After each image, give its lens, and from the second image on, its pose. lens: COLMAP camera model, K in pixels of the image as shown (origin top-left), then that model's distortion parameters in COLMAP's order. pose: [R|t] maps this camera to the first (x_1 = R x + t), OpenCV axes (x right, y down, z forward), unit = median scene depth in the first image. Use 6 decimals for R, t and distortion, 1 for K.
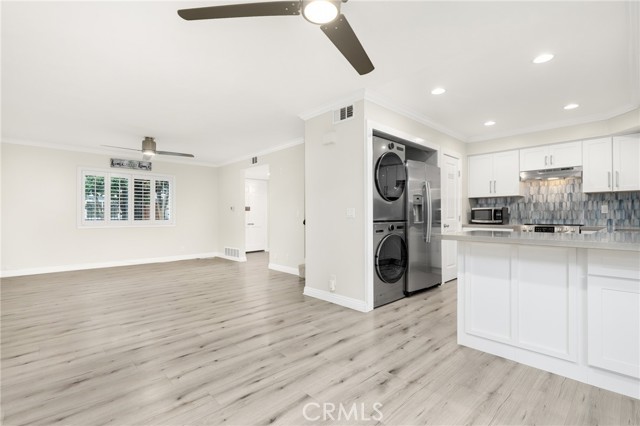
lens RADIAL K [[294.8, 0, 322.3], [0, 294.8, 214.3], [0, 0, 1]] dist [0.002010, 0.000194]
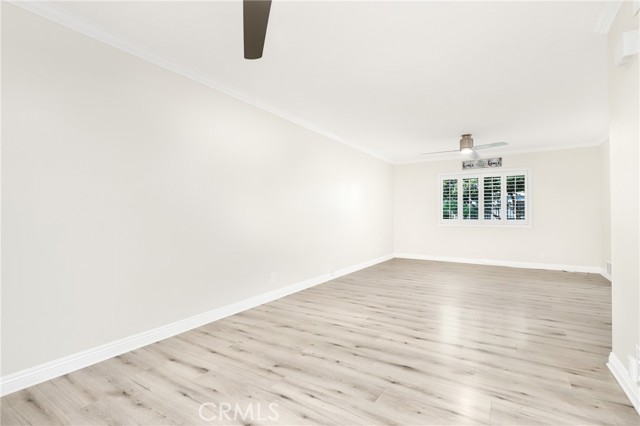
lens RADIAL K [[299.2, 0, 323.6], [0, 299.2, 213.0], [0, 0, 1]] dist [0.001212, -0.000120]
pose [[0.245434, -0.007205, -0.969387, 0.304075], [0.006094, 0.999964, -0.005889, 0.001136], [0.969394, -0.004462, 0.245469, 0.355206]]
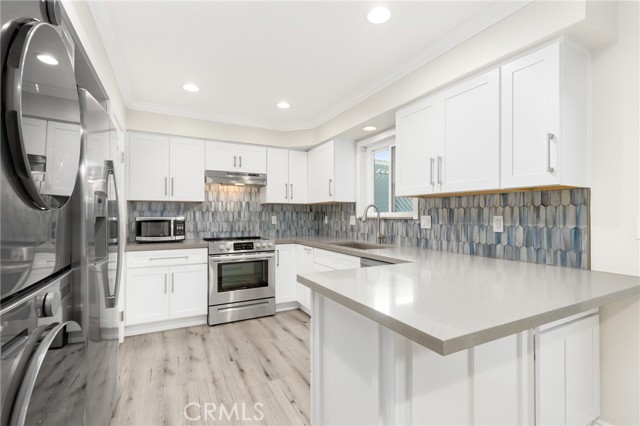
lens RADIAL K [[294.8, 0, 322.3], [0, 294.8, 214.3], [0, 0, 1]] dist [0.002010, 0.000194]
pose [[0.266493, 0.005976, 0.963818, 0.027698], [-0.005483, 0.999974, -0.004684, -0.032711], [-0.963821, -0.004036, 0.266519, 0.560982]]
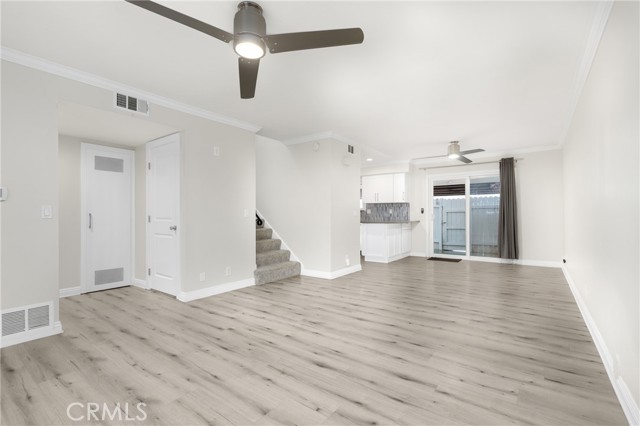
lens RADIAL K [[294.8, 0, 322.3], [0, 294.8, 214.3], [0, 0, 1]] dist [0.002010, 0.000194]
pose [[-0.178668, 0.004068, 0.983901, -1.161447], [-0.001682, 0.999989, -0.004440, 0.006831], [-0.983908, -0.002448, -0.178659, 1.161889]]
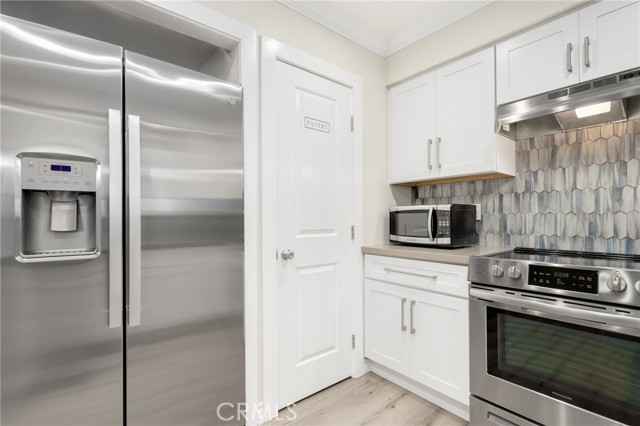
lens RADIAL K [[305.4, 0, 321.7], [0, 305.4, 216.7], [0, 0, 1]] dist [0.000100, 0.000108]
pose [[0.997667, -0.001074, -0.068263, 0.525034], [0.001172, 0.999998, 0.001391, -0.009483], [0.068261, -0.001468, 0.997666, 0.667211]]
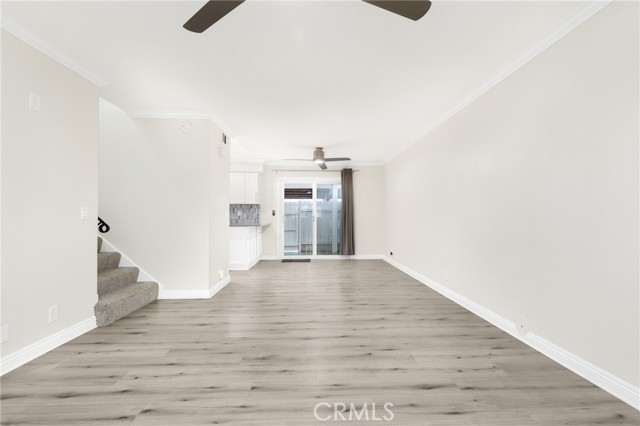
lens RADIAL K [[299.2, 0, 323.6], [0, 299.2, 213.0], [0, 0, 1]] dist [0.001212, -0.000120]
pose [[-0.754227, 0.011094, 0.656520, -0.916675], [-0.001063, 0.999835, -0.018116, 0.008084], [-0.656613, -0.014361, -0.754091, 1.387096]]
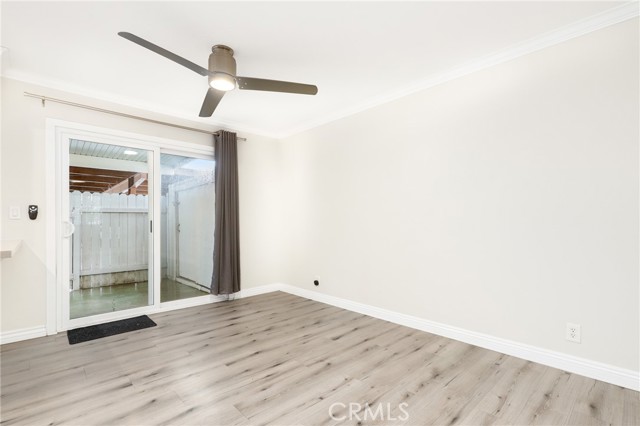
lens RADIAL K [[295.6, 0, 322.1], [0, 295.6, 223.1], [0, 0, 1]] dist [0.001761, 0.000206]
pose [[-0.999982, 0.005505, -0.002236, -0.181969], [0.005514, 0.999978, -0.003802, 0.007382], [0.002215, -0.003814, -0.999990, 0.911390]]
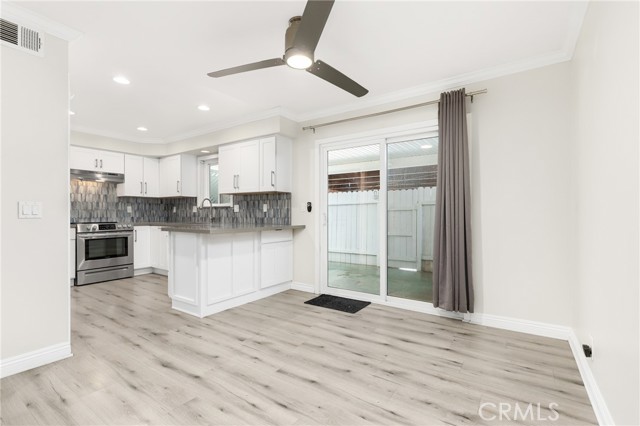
lens RADIAL K [[294.8, 0, 322.3], [0, 294.8, 214.3], [0, 0, 1]] dist [0.002010, 0.000194]
pose [[-0.211677, 0.001337, 0.977339, -0.486685], [-0.004437, 0.999987, -0.002329, 0.003018], [-0.977330, -0.004830, -0.211669, 0.434665]]
